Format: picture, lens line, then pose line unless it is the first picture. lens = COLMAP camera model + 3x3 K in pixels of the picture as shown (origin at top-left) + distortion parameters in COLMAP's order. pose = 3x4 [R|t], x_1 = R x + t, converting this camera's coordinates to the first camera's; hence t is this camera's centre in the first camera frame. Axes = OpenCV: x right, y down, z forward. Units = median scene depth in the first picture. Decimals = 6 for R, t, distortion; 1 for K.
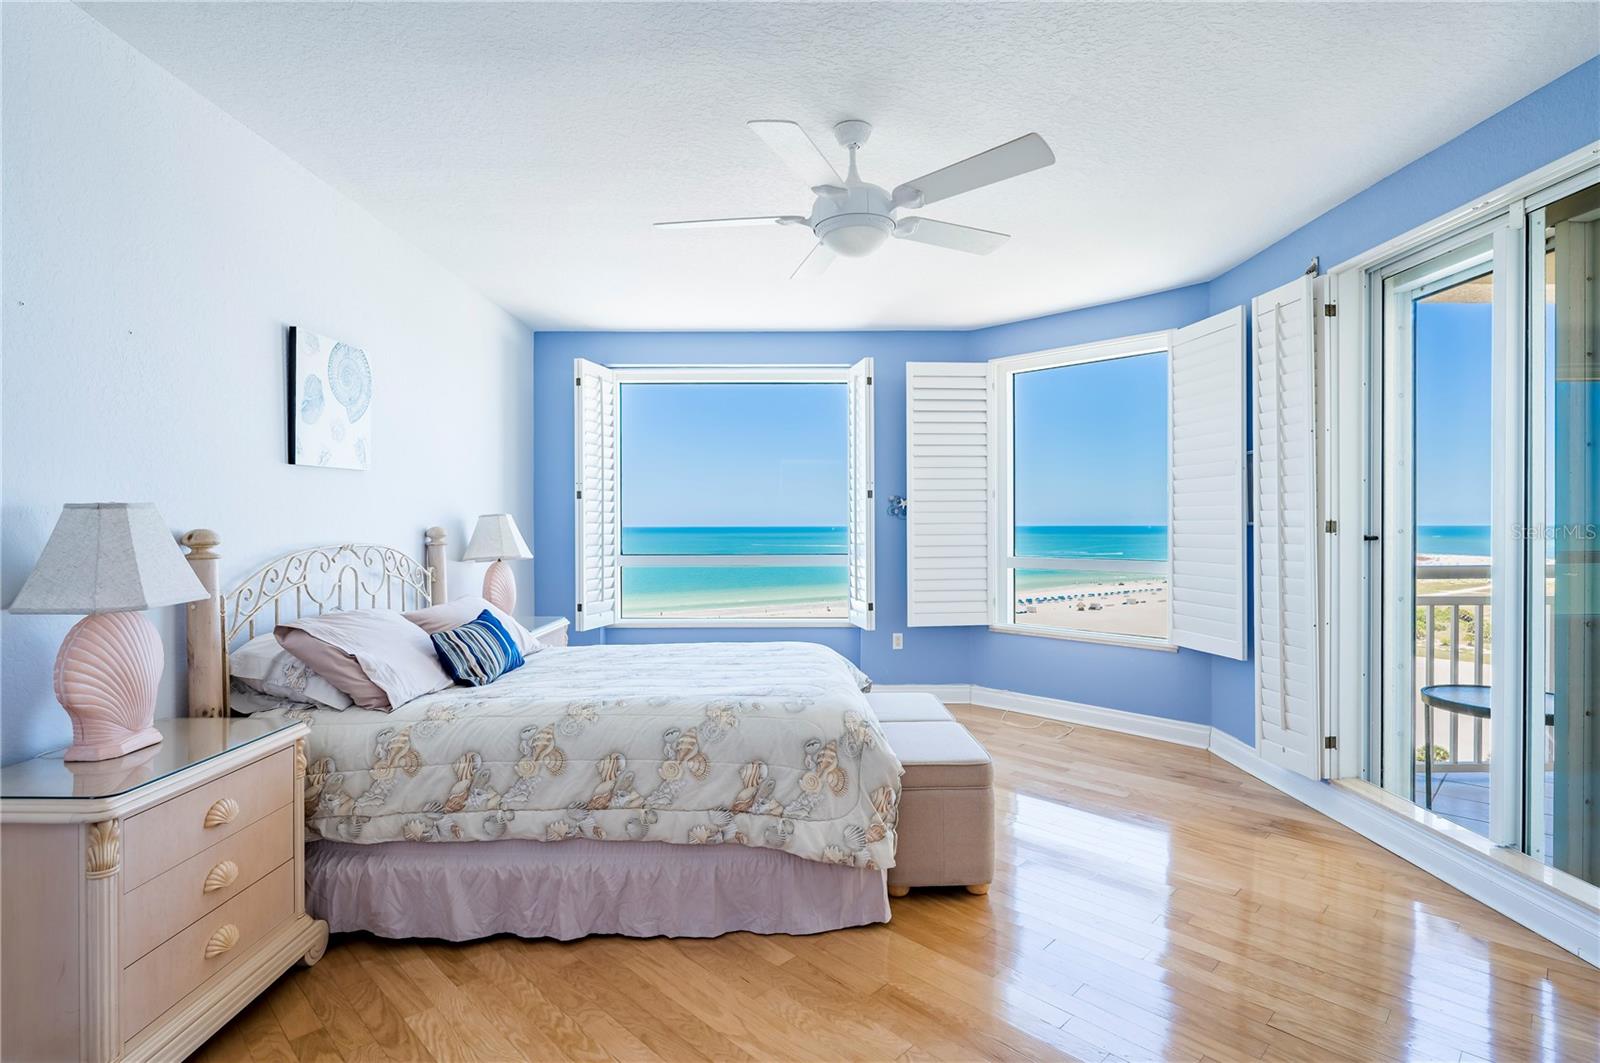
lens RADIAL K [[795.1, 0, 799.2], [0, 795.1, 525.2], [0, 0, 1]] dist [0.004795, 0.000201]
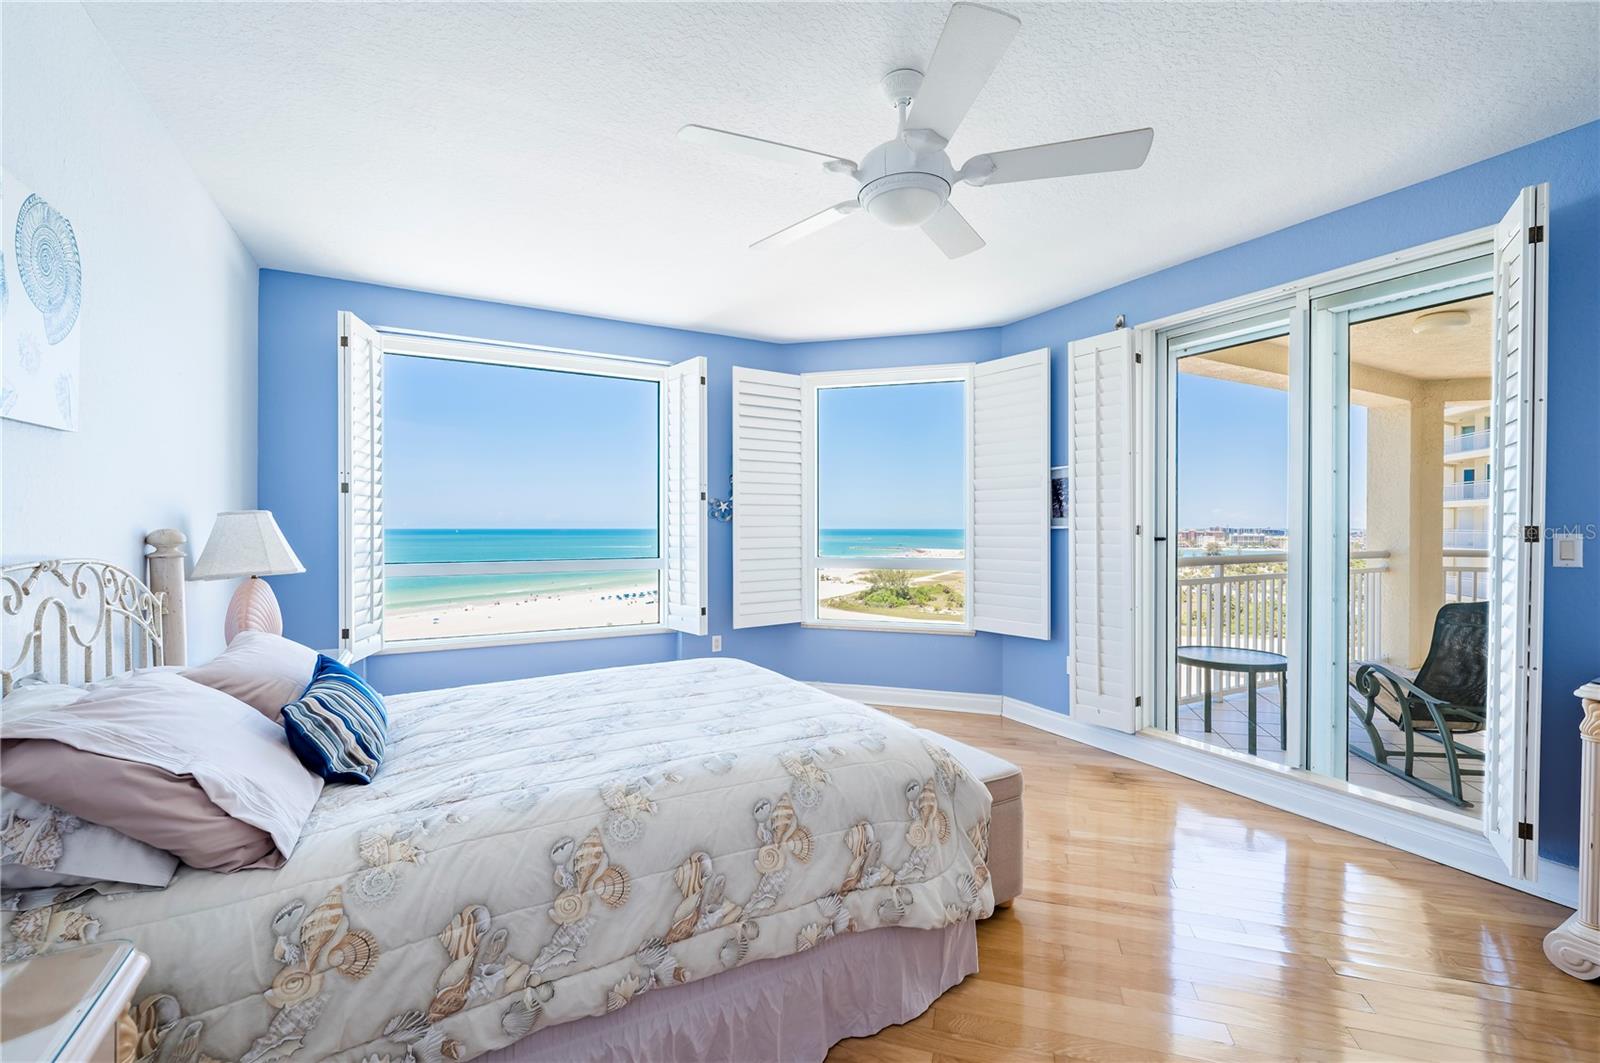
lens RADIAL K [[685.3, 0, 804.6], [0, 685.3, 526.8], [0, 0, 1]] dist [0.005276, -0.002068]
pose [[0.875274, 0.002921, 0.483619, -0.363935], [-0.002034, 0.999995, -0.002358, 0.000350], [-0.483624, 0.001080, 0.875275, 0.349730]]
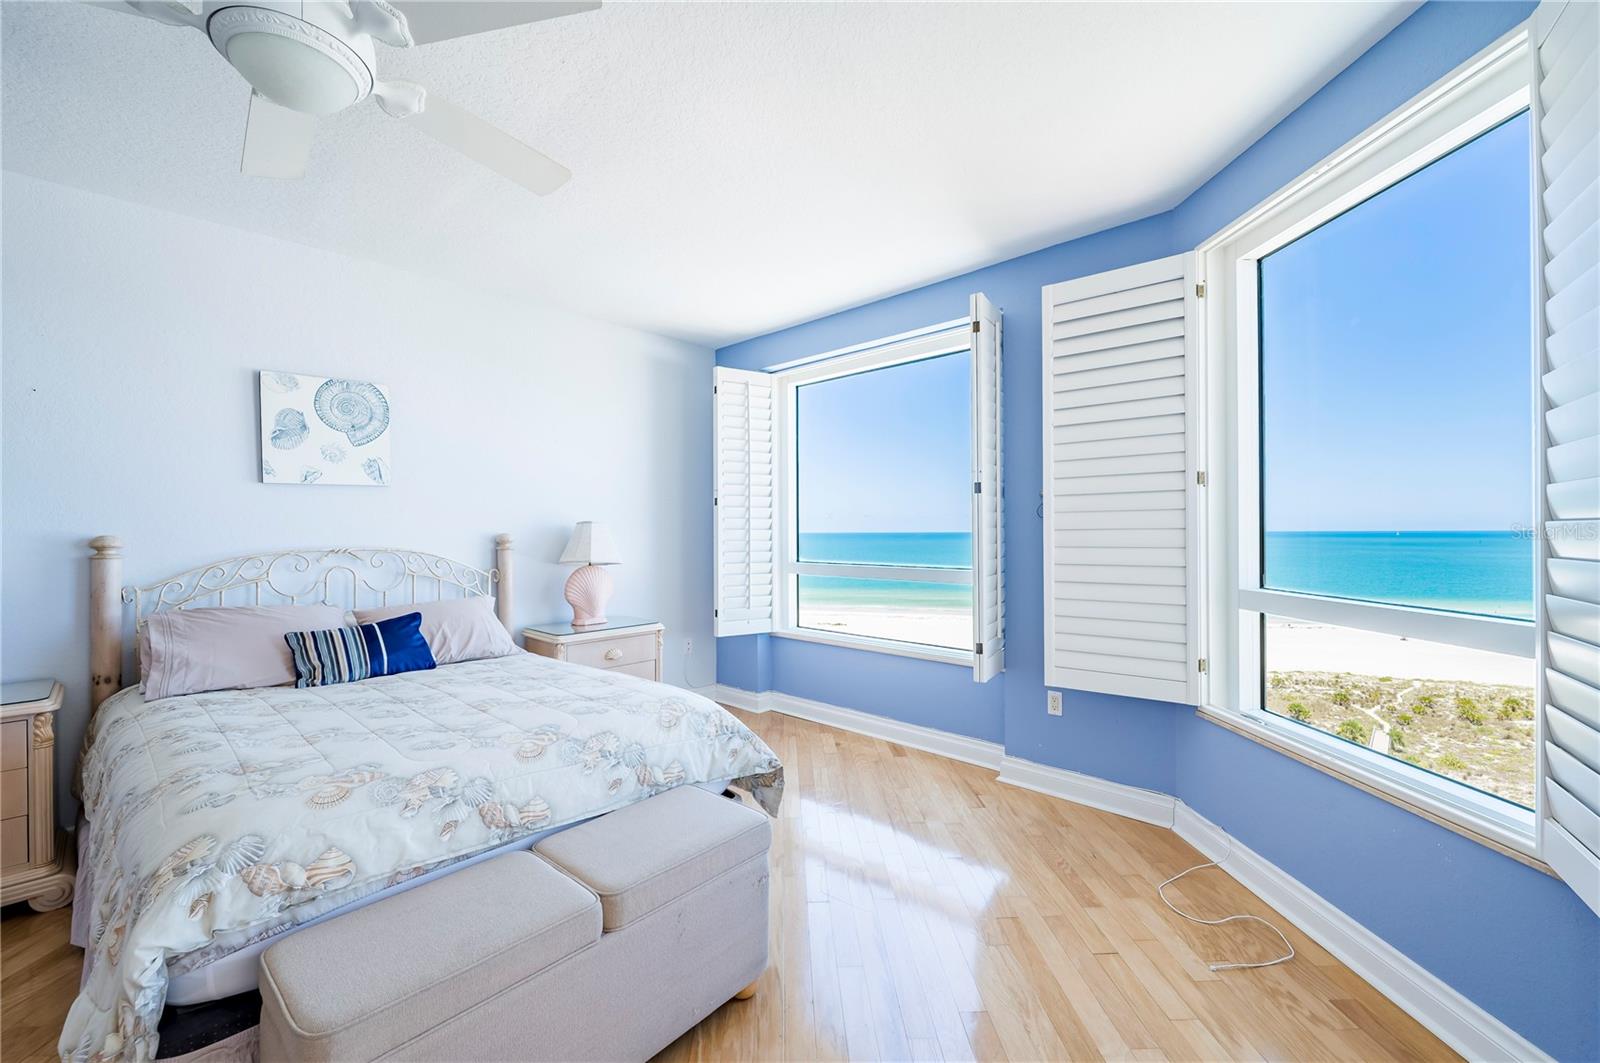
lens RADIAL K [[649.0, 0, 799.7], [0, 649.0, 530.9], [0, 0, 1]] dist [0.002866, -0.004366]
pose [[0.724008, 0.000001, -0.689792, 0.644175], [0.000427, 1.000000, 0.000451, -0.002537], [0.689792, -0.000621, 0.724008, 0.831314]]
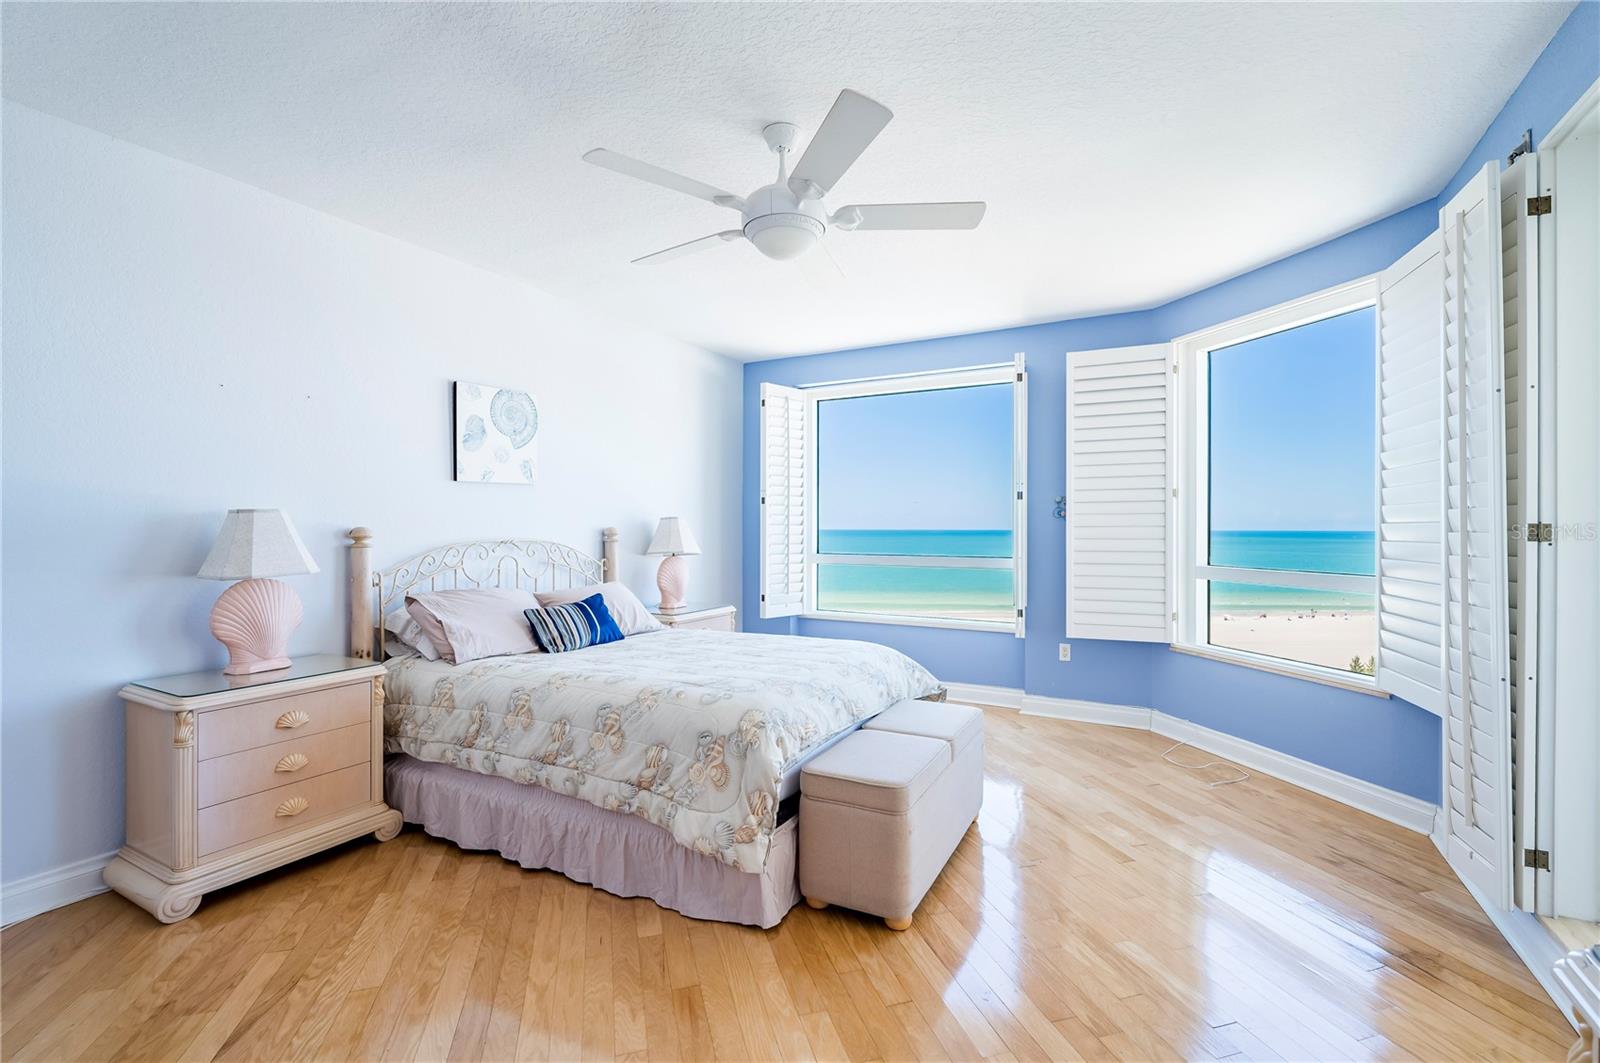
lens RADIAL K [[715.4, 0, 796.0], [0, 715.4, 526.6], [0, 0, 1]] dist [0.001922, 0.000112]
pose [[0.870723, 0.004087, -0.491757, 0.483424], [-0.005224, 0.999986, -0.000939, 0.000988], [0.491746, 0.003387, 0.870732, 0.203654]]
